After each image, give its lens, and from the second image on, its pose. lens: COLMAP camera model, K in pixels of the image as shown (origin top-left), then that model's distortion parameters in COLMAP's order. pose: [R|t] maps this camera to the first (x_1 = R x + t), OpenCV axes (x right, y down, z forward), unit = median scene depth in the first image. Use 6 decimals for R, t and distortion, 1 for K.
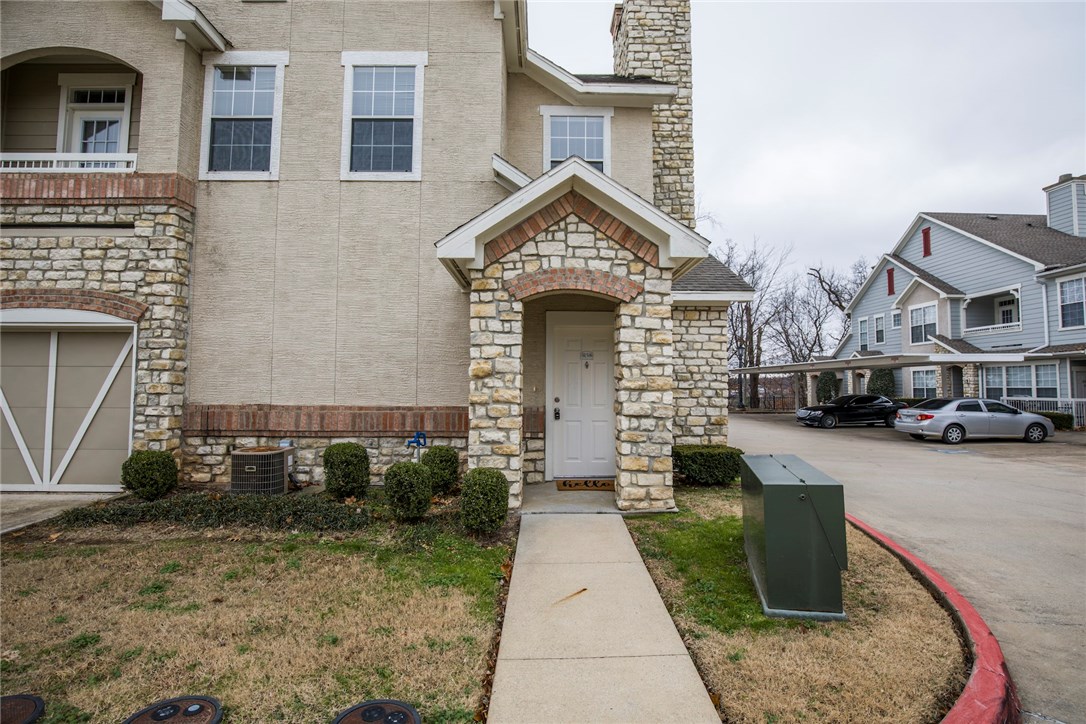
lens RADIAL K [[510.0, 0, 545.9], [0, 510.0, 360.6], [0, 0, 1]] dist [-0.024373, -0.000415]
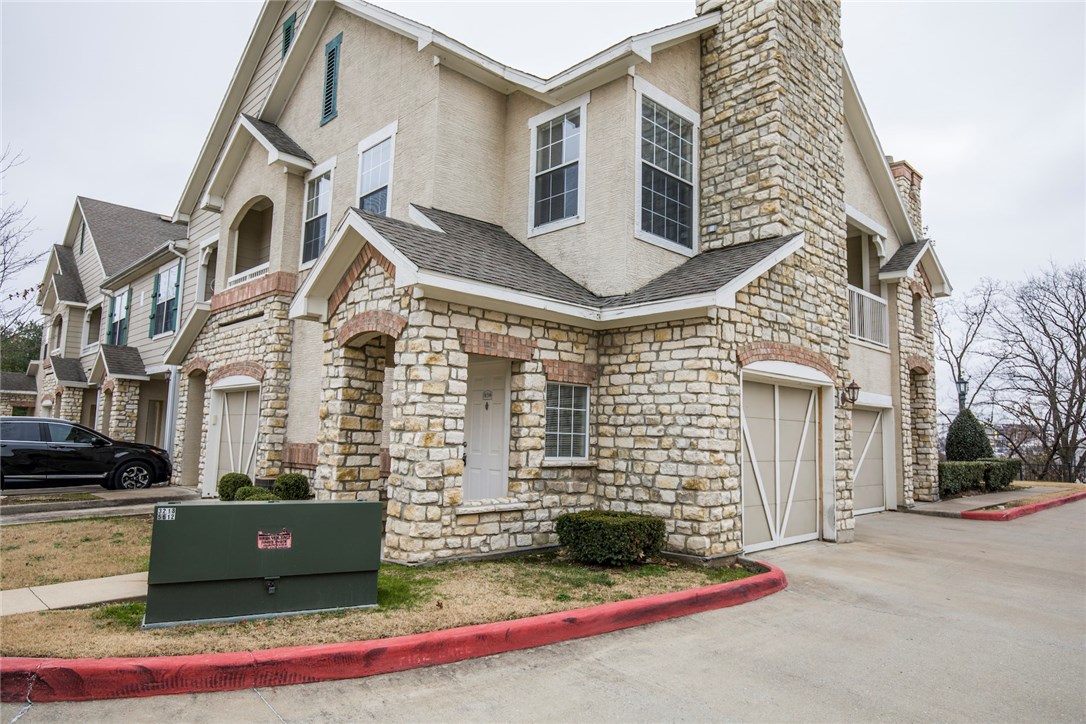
lens RADIAL K [[670.1, 0, 545.4], [0, 670.1, 361.8], [0, 0, 1]] dist [0.001368, -0.000399]
pose [[0.693409, -0.068926, -0.717239, 0.983683], [0.015414, 0.996605, -0.080870, 0.027651], [0.720379, 0.045020, 0.692118, 0.255030]]
